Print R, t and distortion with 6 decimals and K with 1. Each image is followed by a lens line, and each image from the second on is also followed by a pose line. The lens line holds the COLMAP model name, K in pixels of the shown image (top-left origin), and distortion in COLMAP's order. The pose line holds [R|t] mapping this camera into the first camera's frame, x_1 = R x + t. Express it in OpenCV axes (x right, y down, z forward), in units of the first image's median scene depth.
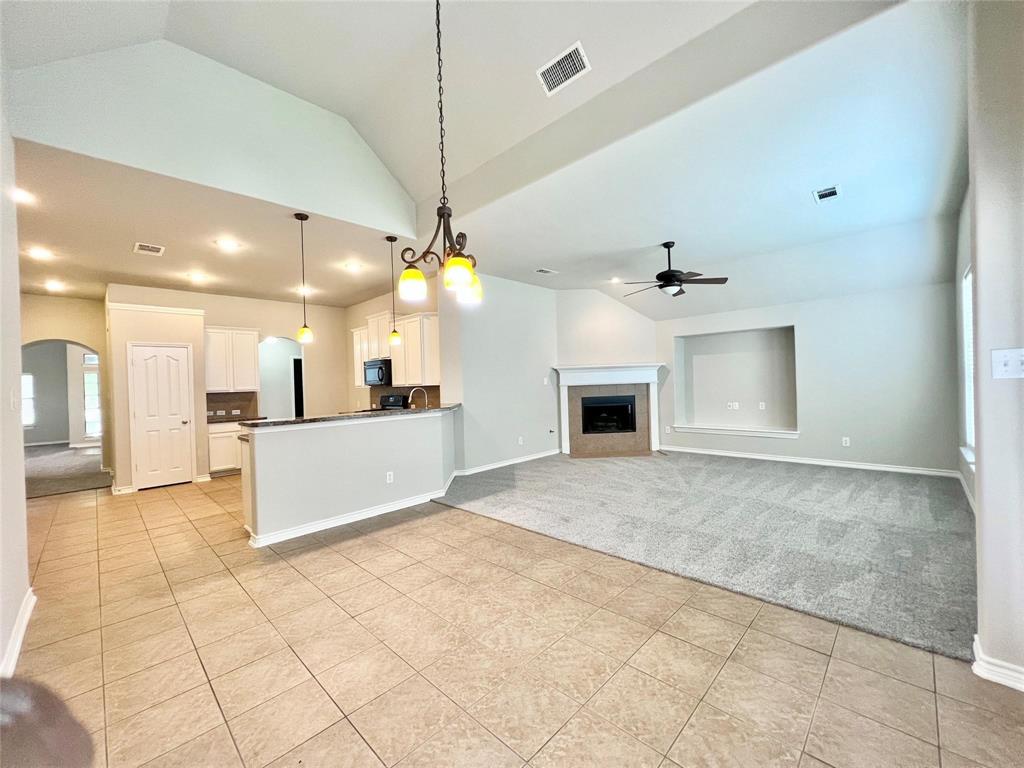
lens RADIAL K [[412.8, 0, 508.1], [0, 412.8, 384.0], [0, 0, 1]] dist [-0.000007, 0.000437]
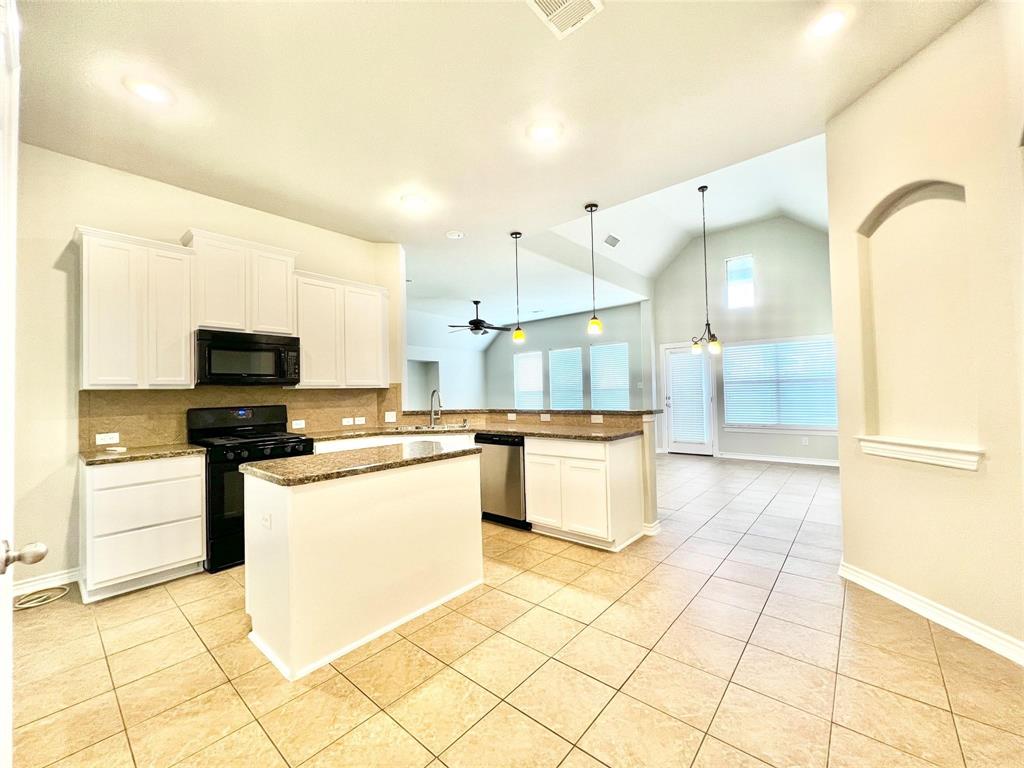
lens RADIAL K [[412.8, 0, 508.1], [0, 412.8, 384.0], [0, 0, 1]] dist [-0.000007, 0.000437]
pose [[-0.066989, 0.056326, 0.996163, -0.793833], [0.025622, 0.998173, -0.054717, 0.036002], [-0.997425, 0.021858, -0.068309, 0.698356]]
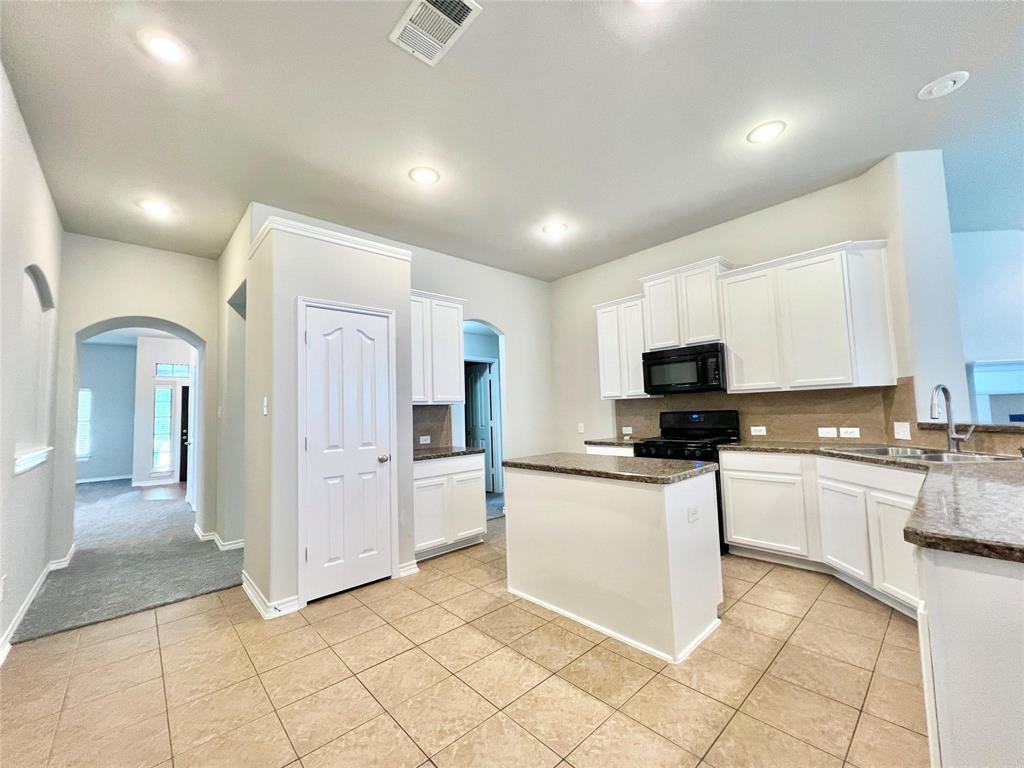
lens RADIAL K [[408.7, 0, 509.4], [0, 408.7, 386.8], [0, 0, 1]] dist [-0.002711, -0.000245]
pose [[0.998983, -0.004581, -0.044854, -0.502541], [0.001877, 0.998188, -0.060137, 0.027436], [0.045048, 0.059992, 0.997182, 0.411303]]
